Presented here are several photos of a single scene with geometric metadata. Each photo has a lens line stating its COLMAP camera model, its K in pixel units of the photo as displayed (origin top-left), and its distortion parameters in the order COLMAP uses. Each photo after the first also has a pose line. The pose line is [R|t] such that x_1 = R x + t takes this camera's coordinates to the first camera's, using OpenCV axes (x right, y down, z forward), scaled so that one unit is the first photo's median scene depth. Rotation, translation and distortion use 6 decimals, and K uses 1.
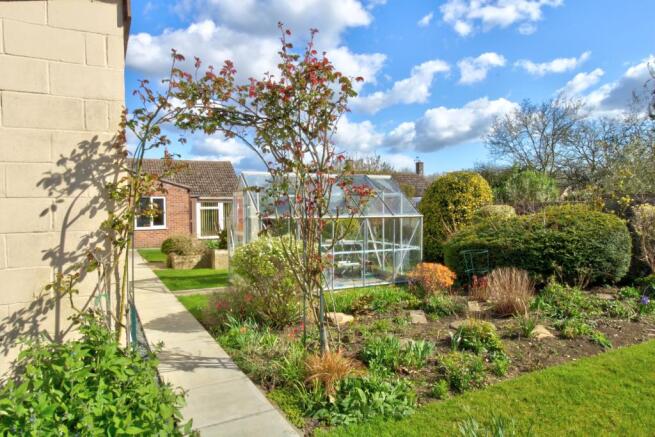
lens RADIAL K [[431.2, 0, 326.2], [0, 431.2, 212.9], [0, 0, 1]] dist [0.012254, -0.000691]
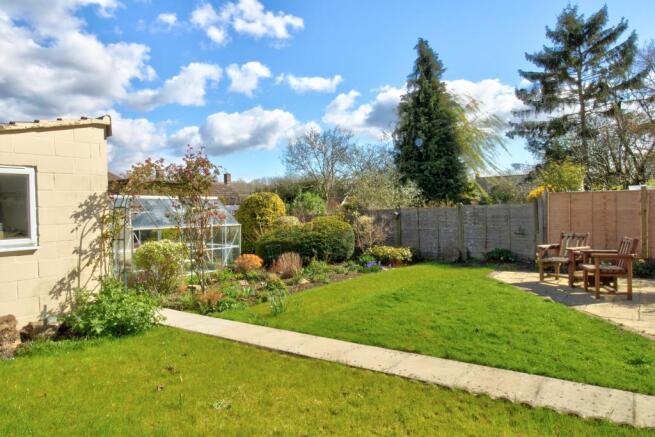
lens RADIAL K [[431.2, 0, 328.1], [0, 431.2, 214.6], [0, 0, 1]] dist [0.012254, -0.000691]
pose [[0.899521, -0.010737, 0.436746, -0.222520], [0.013770, 0.999898, -0.003779, -0.026631], [-0.436661, 0.009414, 0.899577, -0.683113]]
